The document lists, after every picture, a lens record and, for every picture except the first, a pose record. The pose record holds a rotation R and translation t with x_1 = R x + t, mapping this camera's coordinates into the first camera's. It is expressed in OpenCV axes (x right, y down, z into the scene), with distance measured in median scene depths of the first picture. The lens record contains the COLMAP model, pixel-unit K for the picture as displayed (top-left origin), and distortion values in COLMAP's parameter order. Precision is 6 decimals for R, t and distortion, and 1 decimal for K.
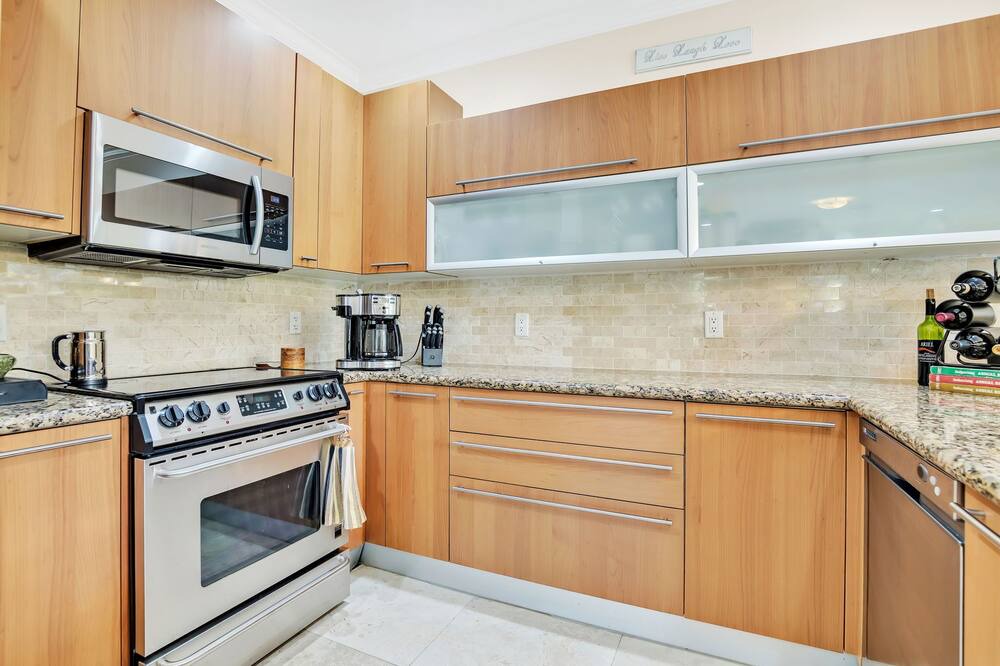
lens RADIAL K [[480.4, 0, 503.3], [0, 480.4, 312.8], [0, 0, 1]] dist [-0.028663, 0.000800]
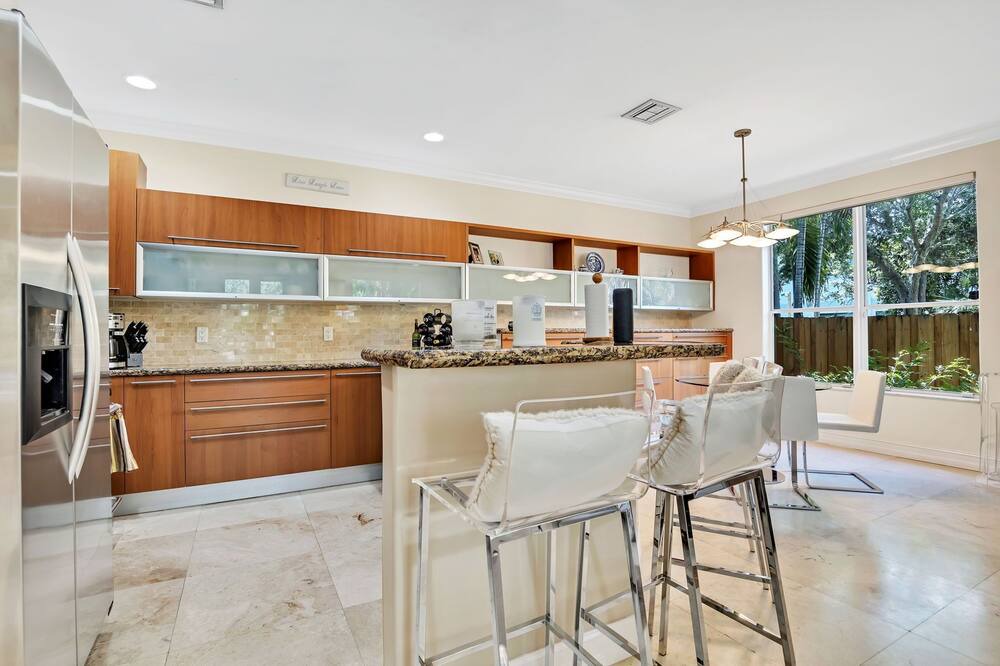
lens RADIAL K [[479.1, 0, 497.2], [0, 479.1, 330.9], [0, 0, 1]] dist [-0.030041, 0.000191]
pose [[0.597380, -0.002264, 0.801955, -0.711788], [-0.011678, 0.999865, 0.011522, -0.017654], [-0.801873, -0.016248, 0.597273, -0.706826]]
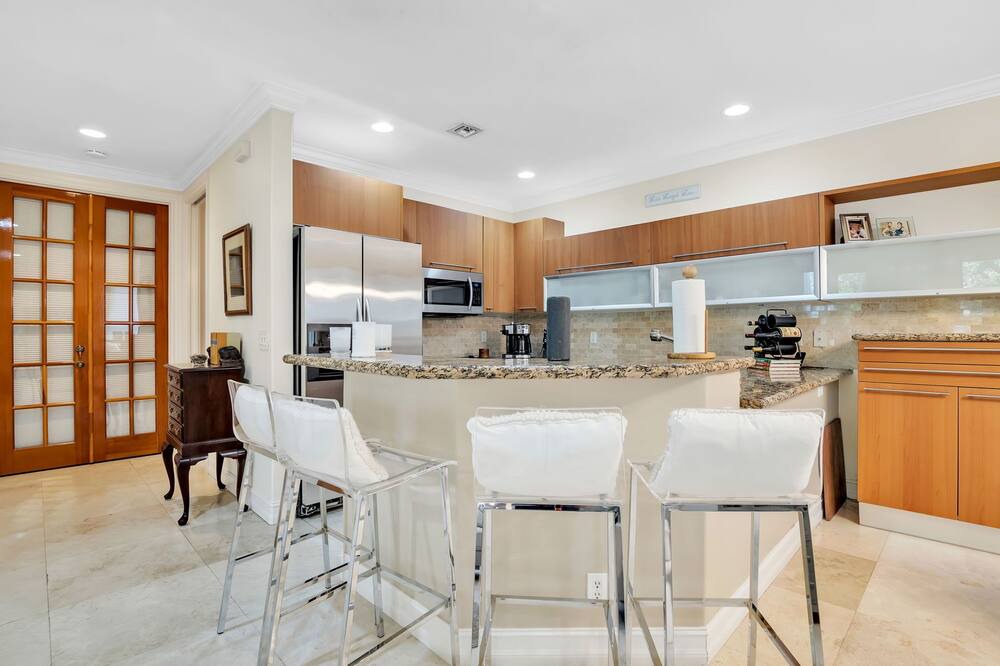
lens RADIAL K [[479.7, 0, 526.2], [0, 479.7, 337.4], [0, 0, 1]] dist [0.000898, 0.000637]
pose [[0.955106, -0.003774, -0.296242, 0.435473], [0.013409, 0.999445, 0.030498, -0.048022], [0.295962, -0.033101, 0.954626, -1.141566]]
